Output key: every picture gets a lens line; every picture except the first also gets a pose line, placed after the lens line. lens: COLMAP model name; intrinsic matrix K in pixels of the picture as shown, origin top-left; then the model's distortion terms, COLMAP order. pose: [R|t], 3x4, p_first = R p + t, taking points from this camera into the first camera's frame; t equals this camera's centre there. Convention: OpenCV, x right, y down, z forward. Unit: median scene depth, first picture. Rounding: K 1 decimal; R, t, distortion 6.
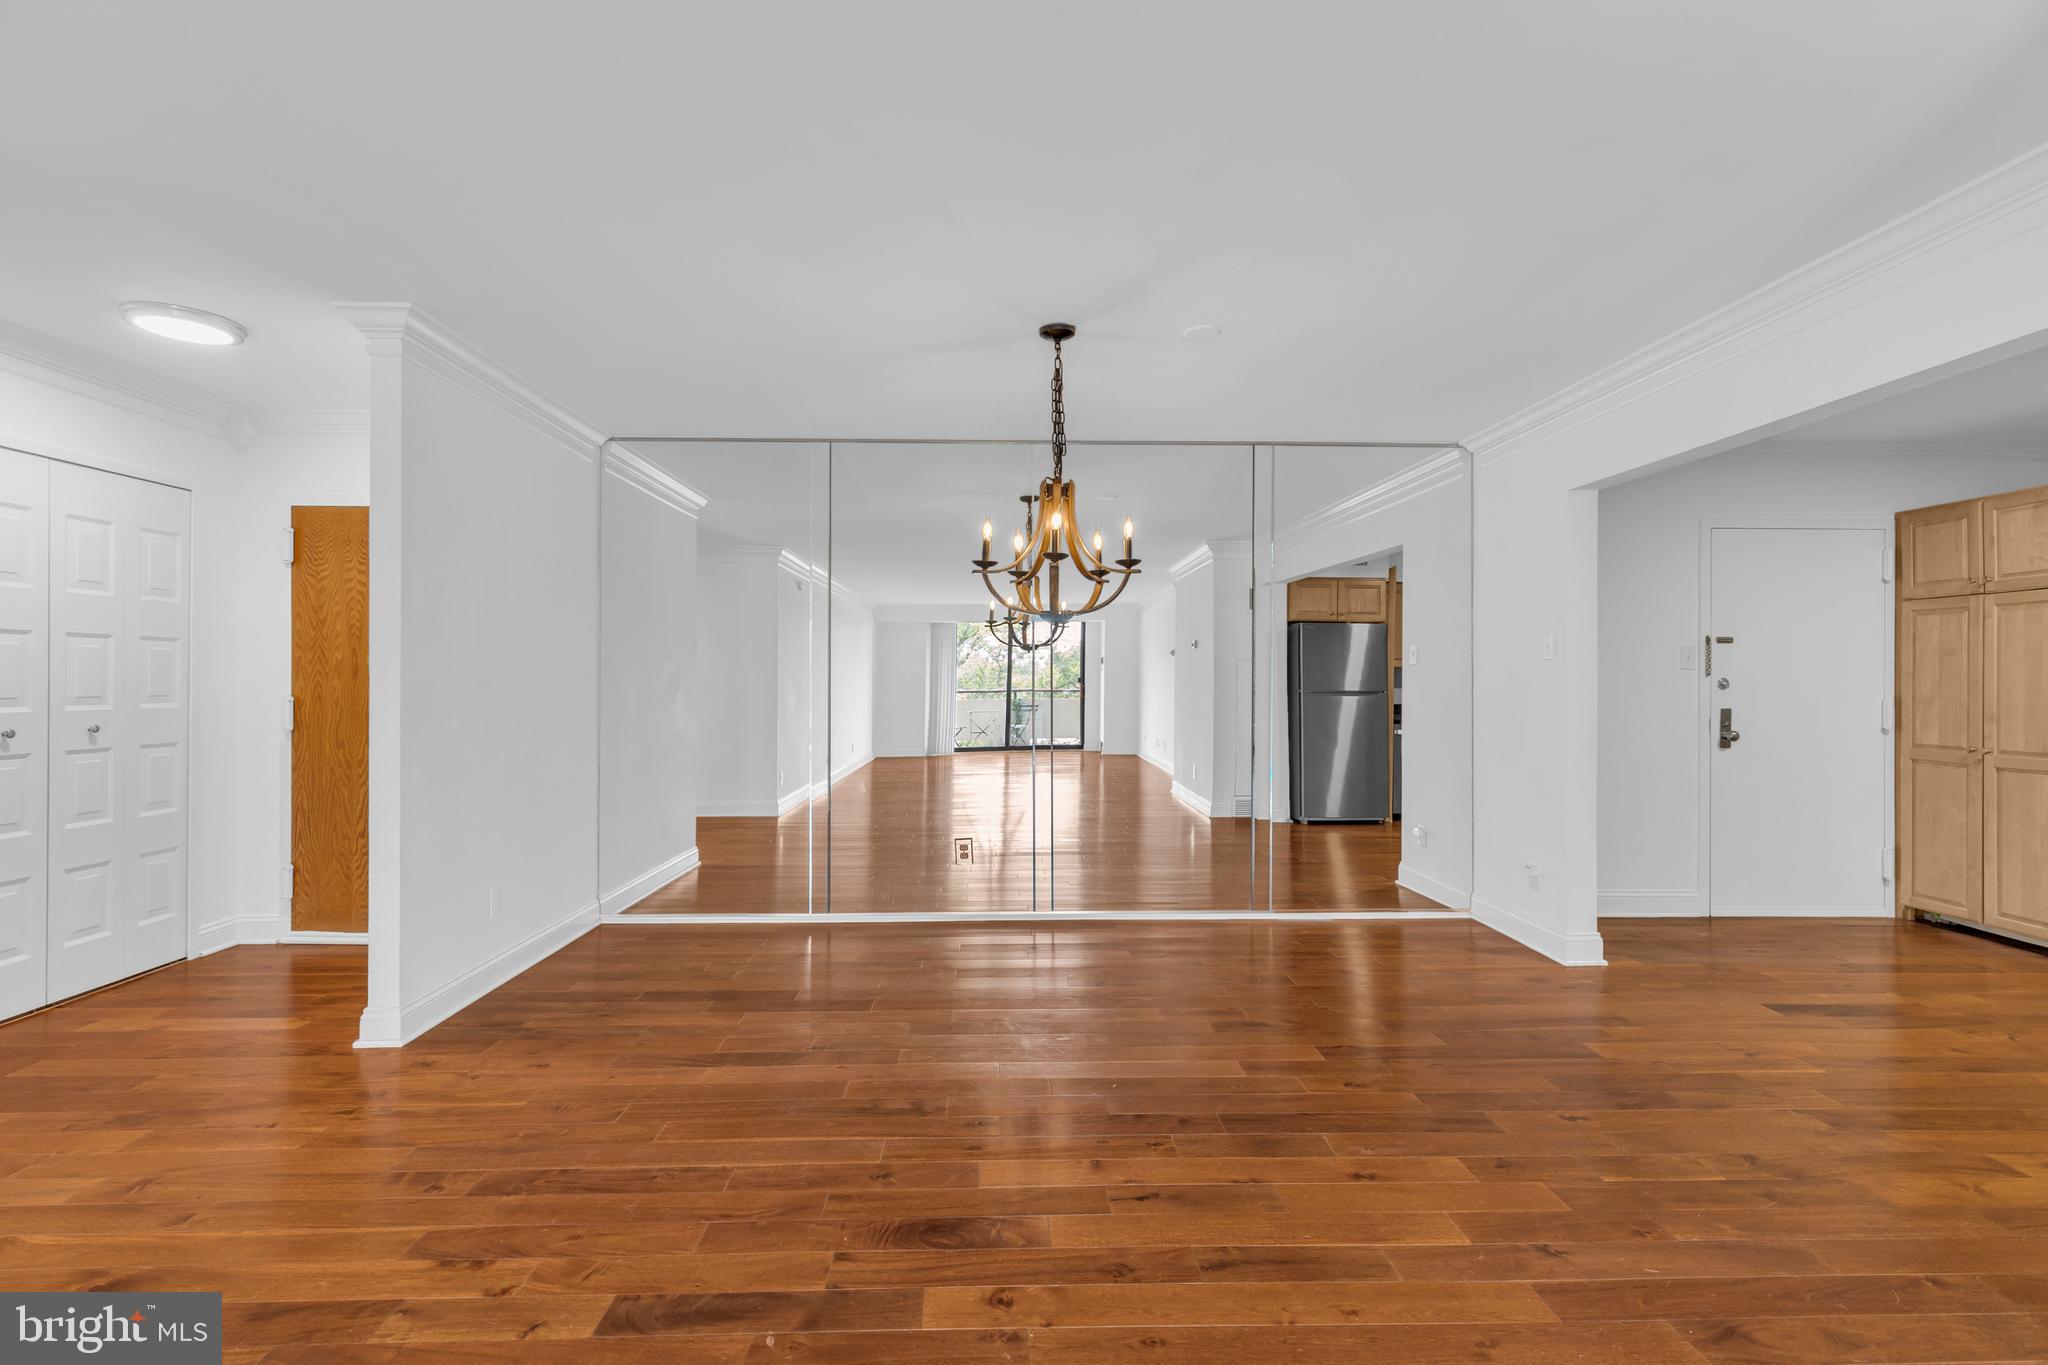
lens RADIAL K [[922.1, 0, 994.3], [0, 922.1, 673.2], [0, 0, 1]] dist [0.006406, -0.001357]
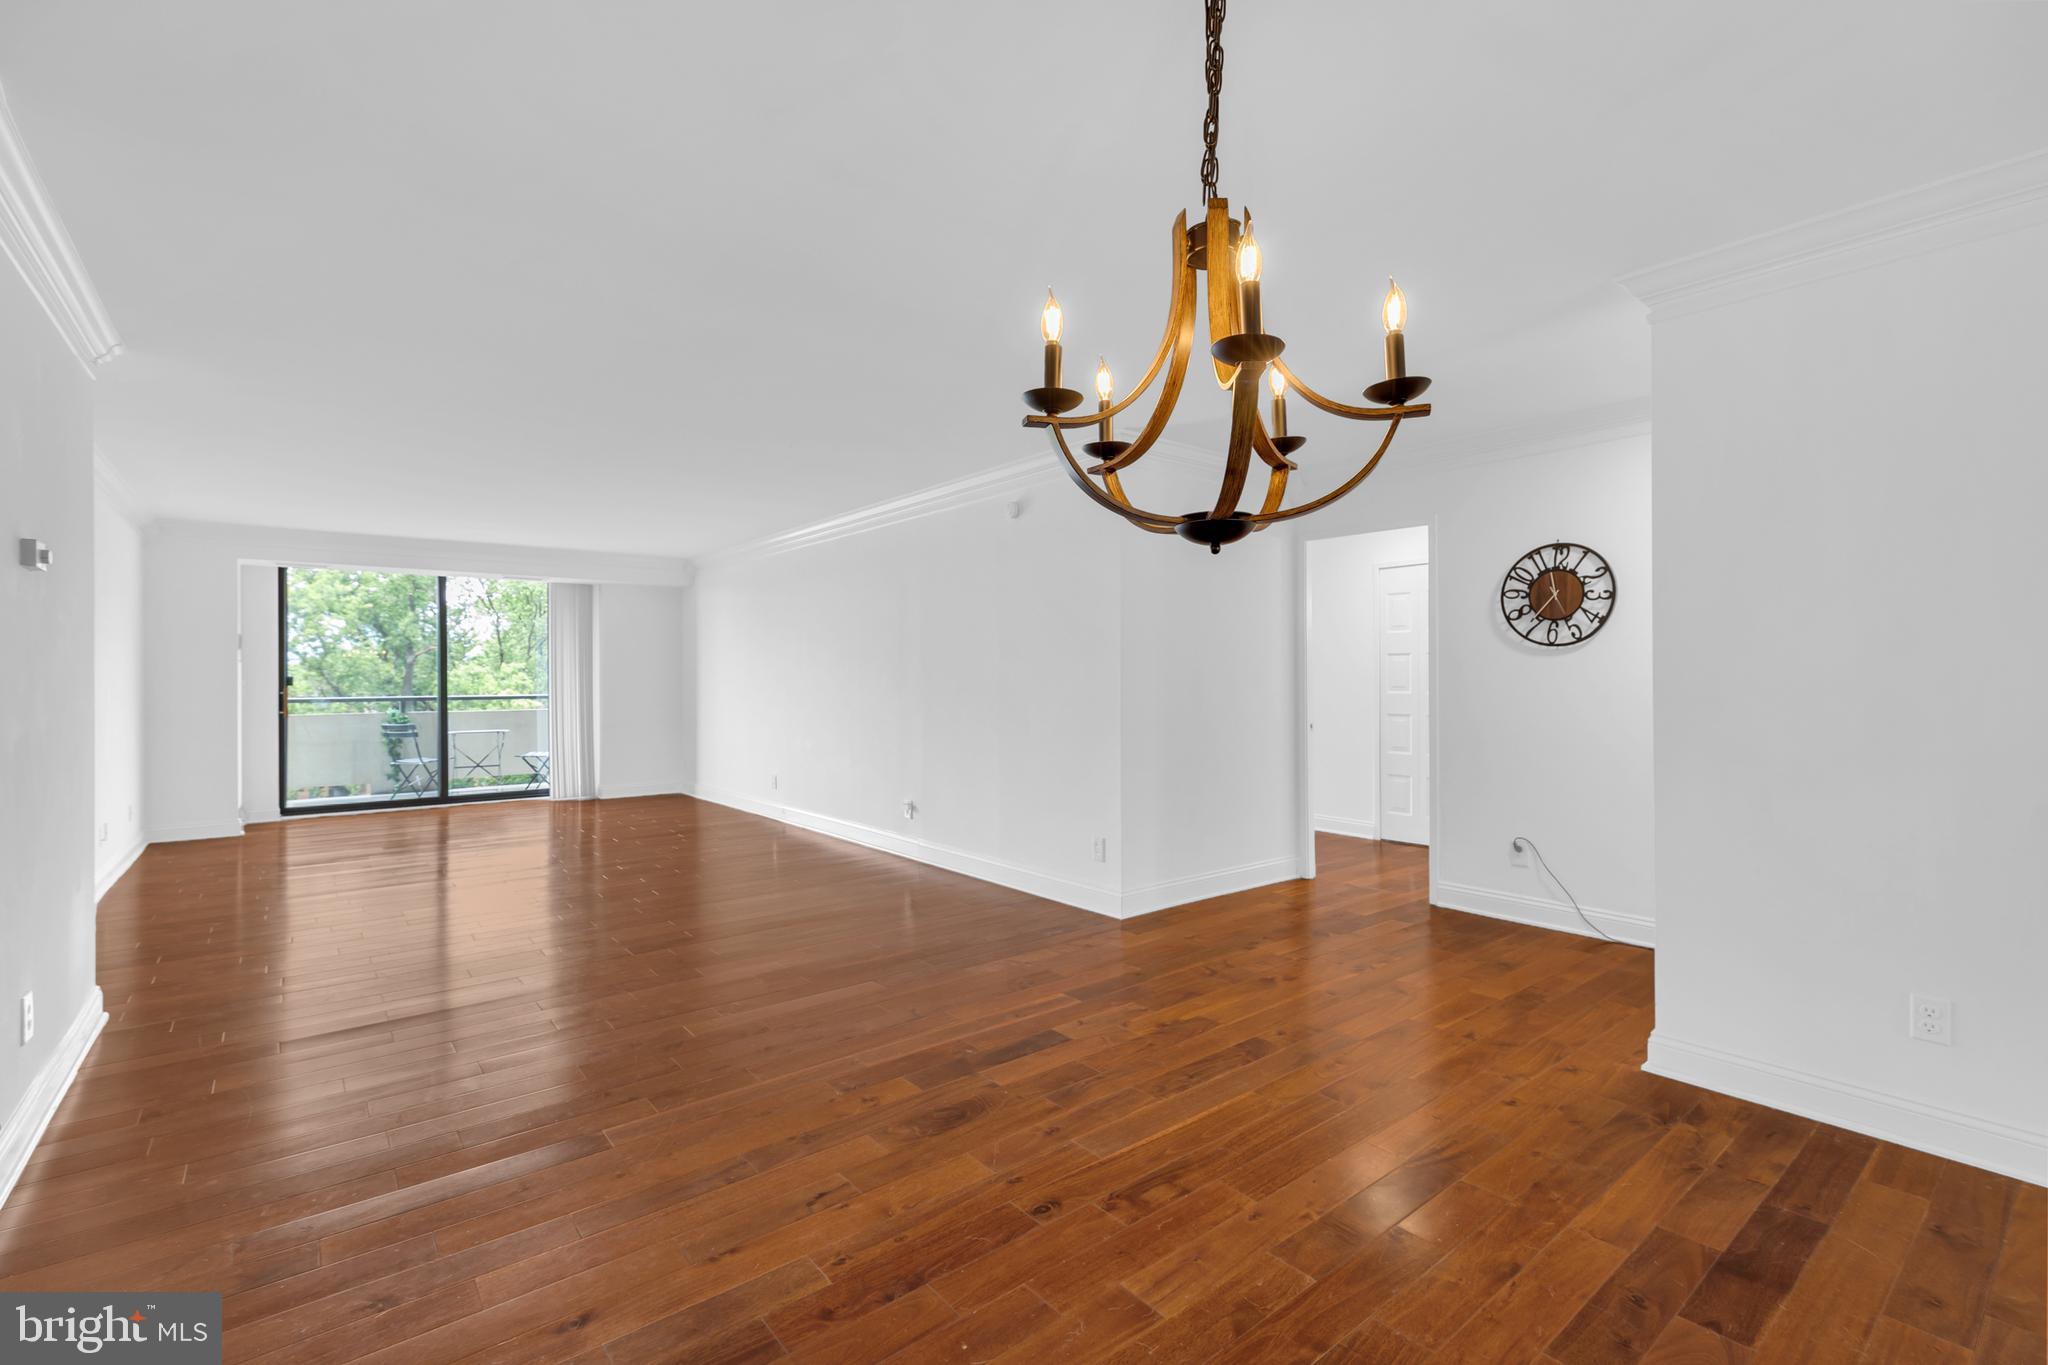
lens RADIAL K [[922.1, 0, 1006.4], [0, 922.1, 678.9], [0, 0, 1]] dist [0.006406, -0.001357]
pose [[-0.787663, 0.001013, -0.616105, 0.297358], [0.005561, 0.999970, -0.005465, 0.008696], [0.616081, -0.007731, -0.787645, 0.923799]]
